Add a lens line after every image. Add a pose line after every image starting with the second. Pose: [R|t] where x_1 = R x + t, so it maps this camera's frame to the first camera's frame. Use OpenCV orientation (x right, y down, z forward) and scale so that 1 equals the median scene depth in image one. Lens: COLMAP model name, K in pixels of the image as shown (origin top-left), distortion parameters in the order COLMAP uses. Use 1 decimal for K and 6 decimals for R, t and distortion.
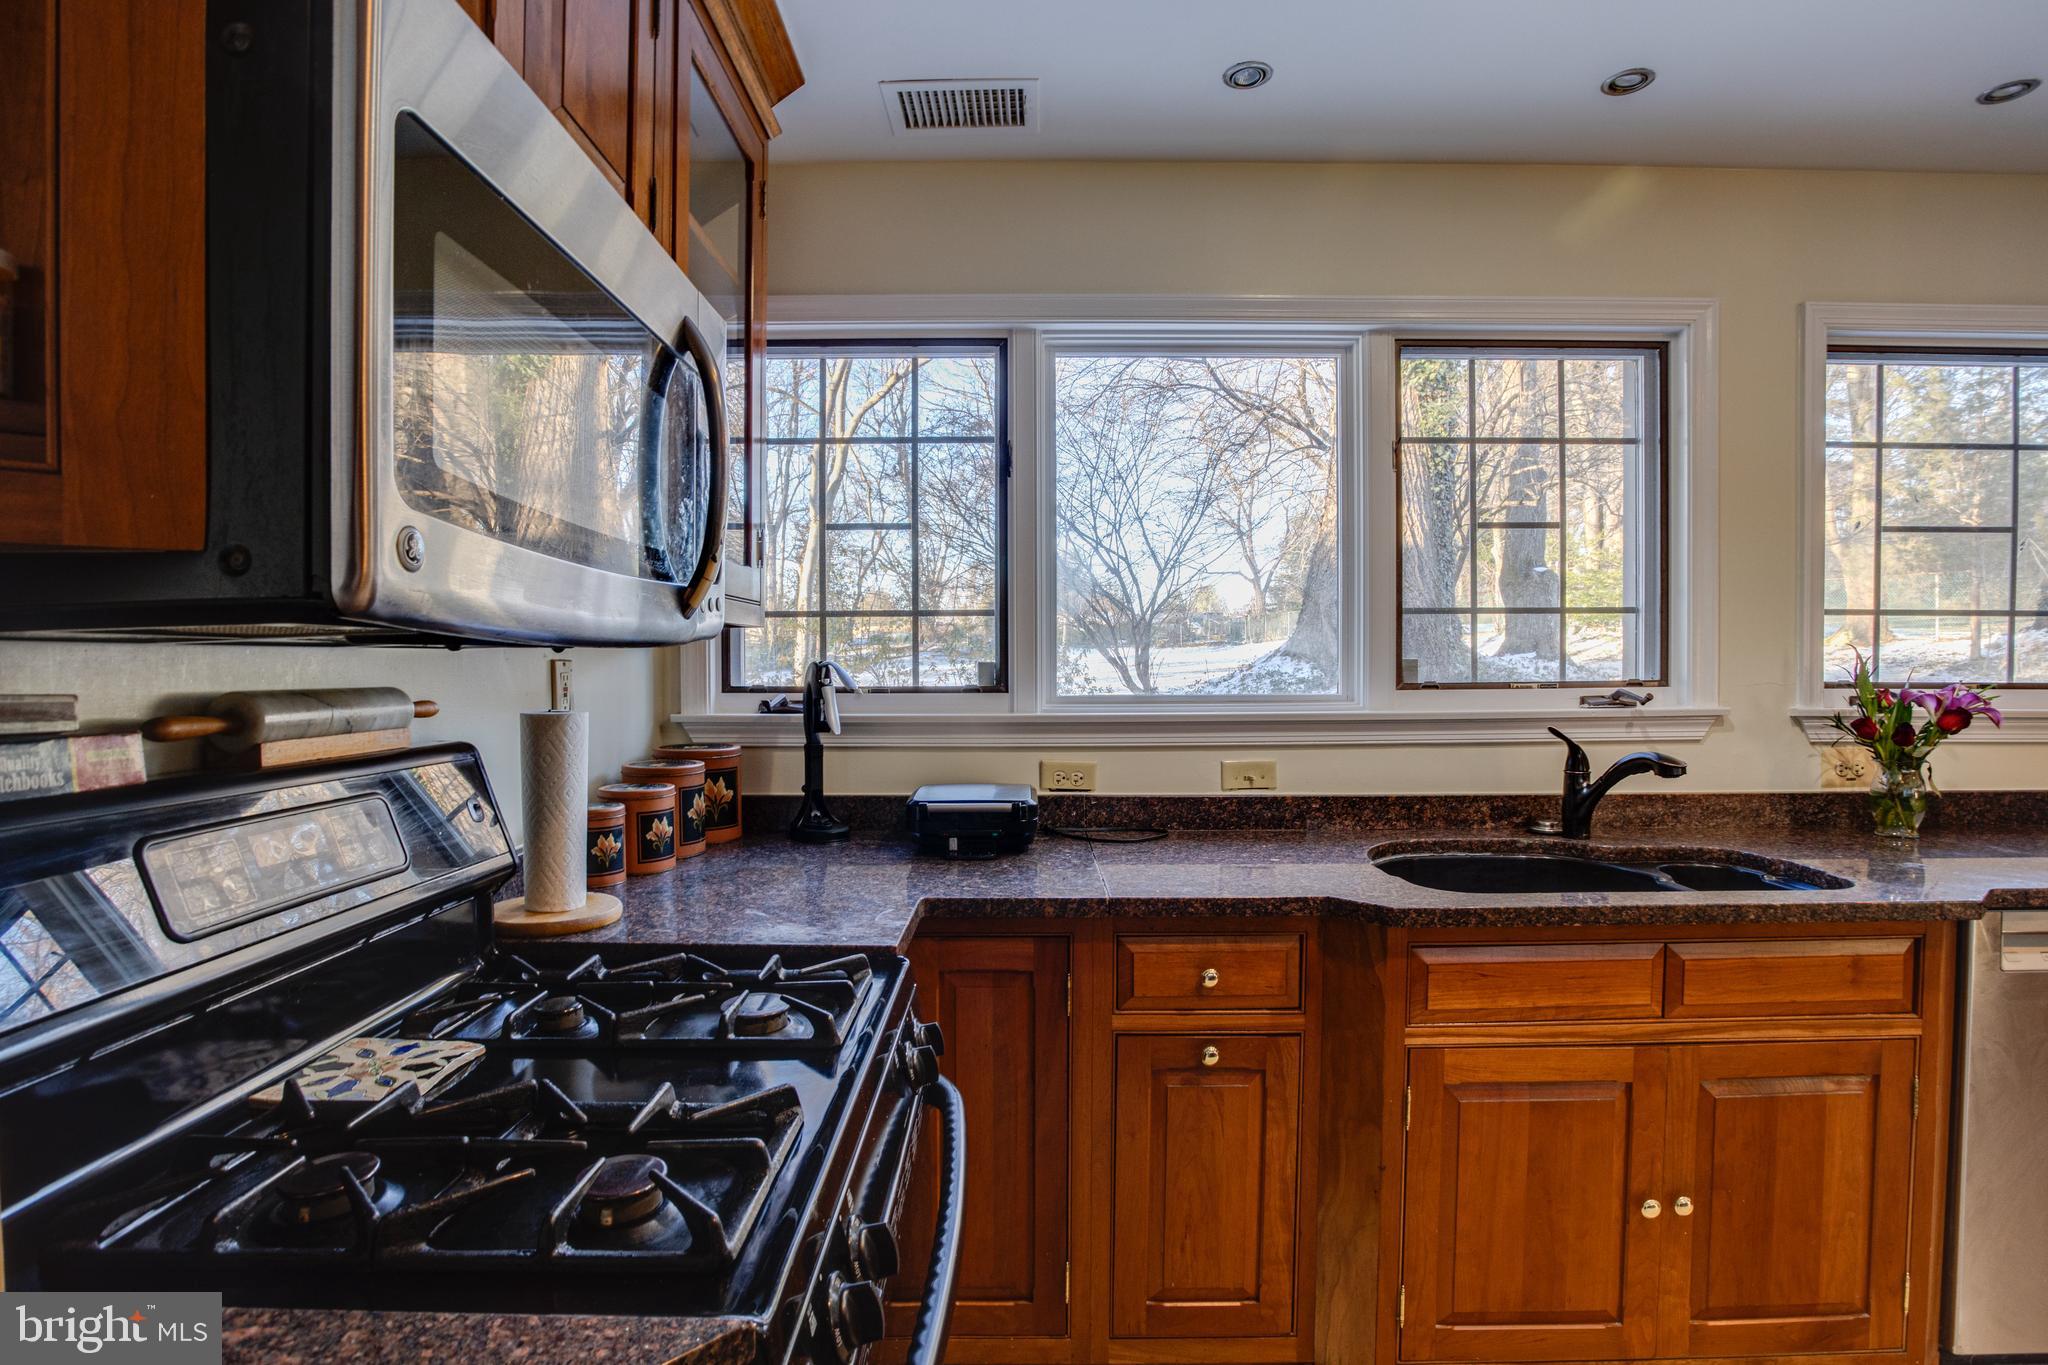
lens RADIAL K [[996.1, 0, 1023.2], [0, 996.1, 682.7], [0, 0, 1]] dist [-0.057476, 0.015061]
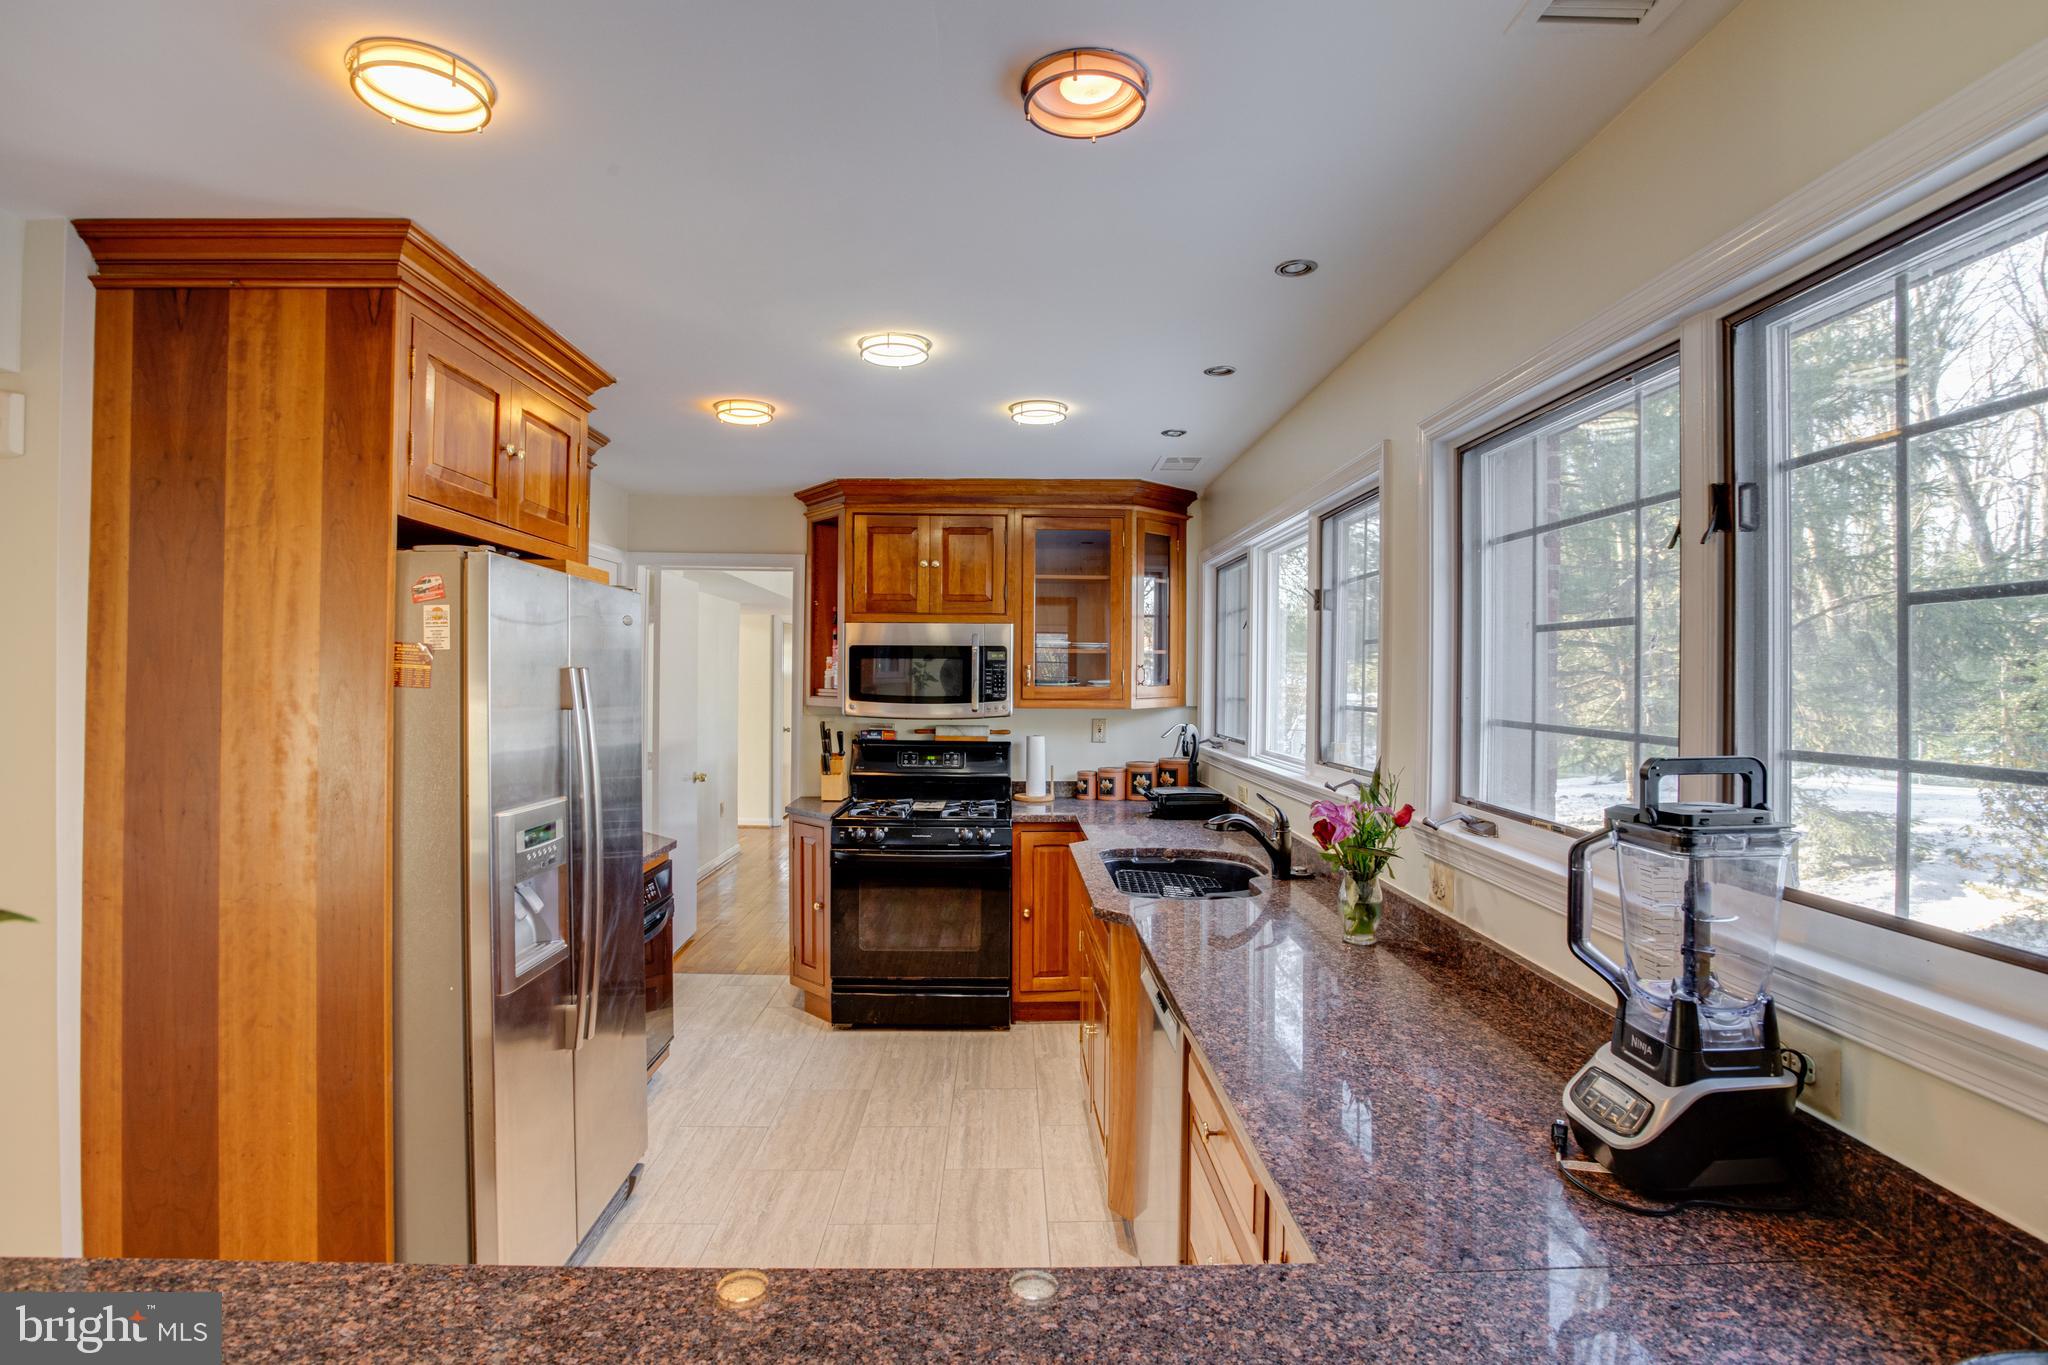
lens RADIAL K [[996.1, 0, 1024.5], [0, 996.1, 678.3], [0, 0, 1]] dist [-0.057476, 0.015061]
pose [[0.027521, 0.005606, -0.999606, 2.227249], [-0.033622, 0.999424, 0.004679, -0.134640], [0.999056, 0.033480, 0.027693, 0.672813]]
